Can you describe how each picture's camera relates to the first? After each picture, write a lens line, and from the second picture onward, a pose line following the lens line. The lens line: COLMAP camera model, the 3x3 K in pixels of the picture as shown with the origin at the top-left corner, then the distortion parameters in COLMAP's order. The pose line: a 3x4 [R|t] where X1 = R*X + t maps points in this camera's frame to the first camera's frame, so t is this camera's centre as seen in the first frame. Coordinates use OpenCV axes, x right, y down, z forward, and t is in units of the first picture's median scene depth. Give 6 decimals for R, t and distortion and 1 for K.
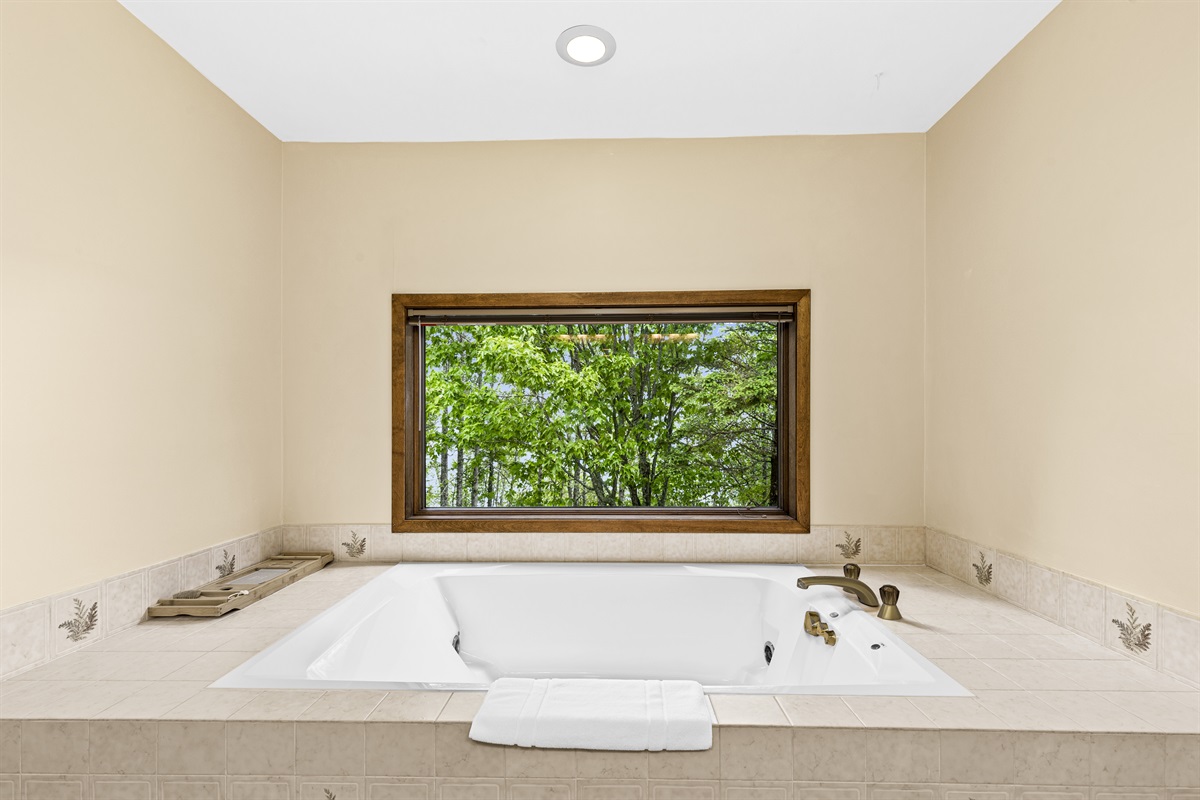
lens RADIAL K [[555.9, 0, 600.2], [0, 555.9, 405.5], [0, 0, 1]] dist [-0.000587, -0.000076]
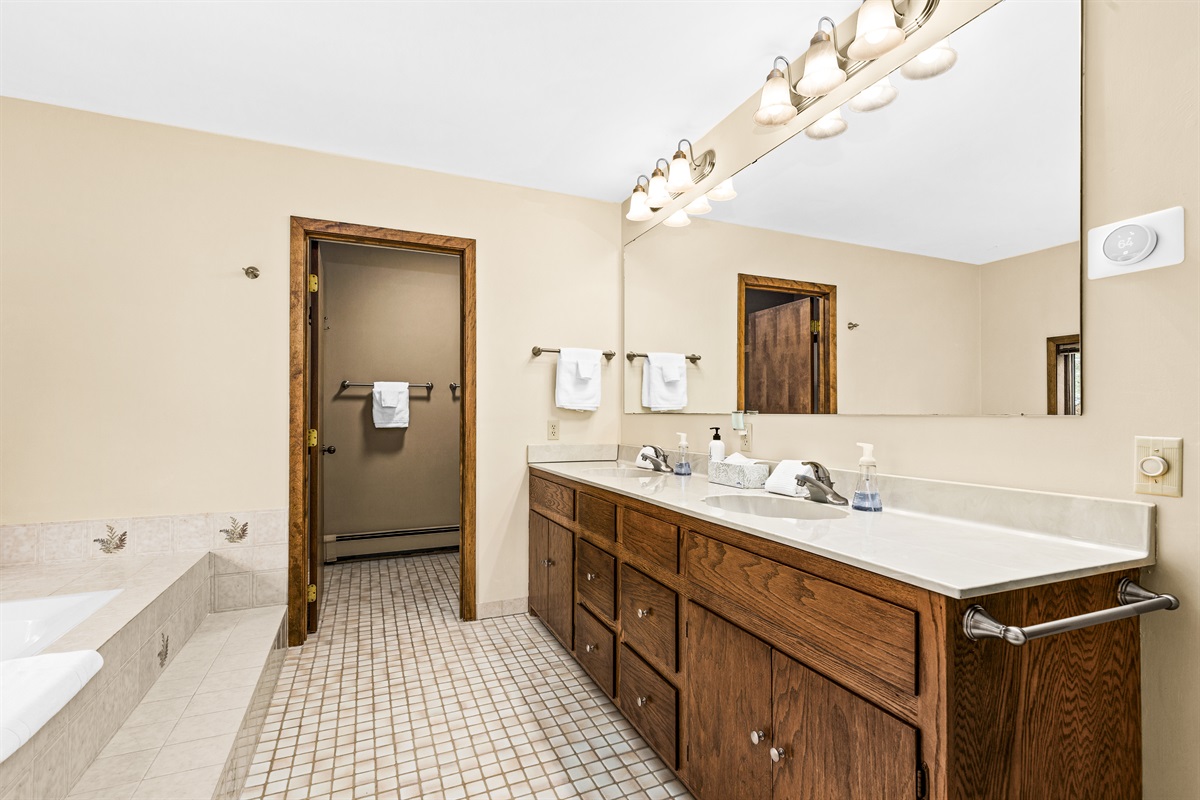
lens RADIAL K [[555.9, 0, 599.7], [0, 555.9, 406.9], [0, 0, 1]] dist [-0.000587, -0.000076]
pose [[-0.406882, 0.008811, 0.913438, -0.981806], [-0.028896, 0.999329, -0.022511, 0.011509], [-0.913024, -0.035554, -0.406354, 0.337921]]
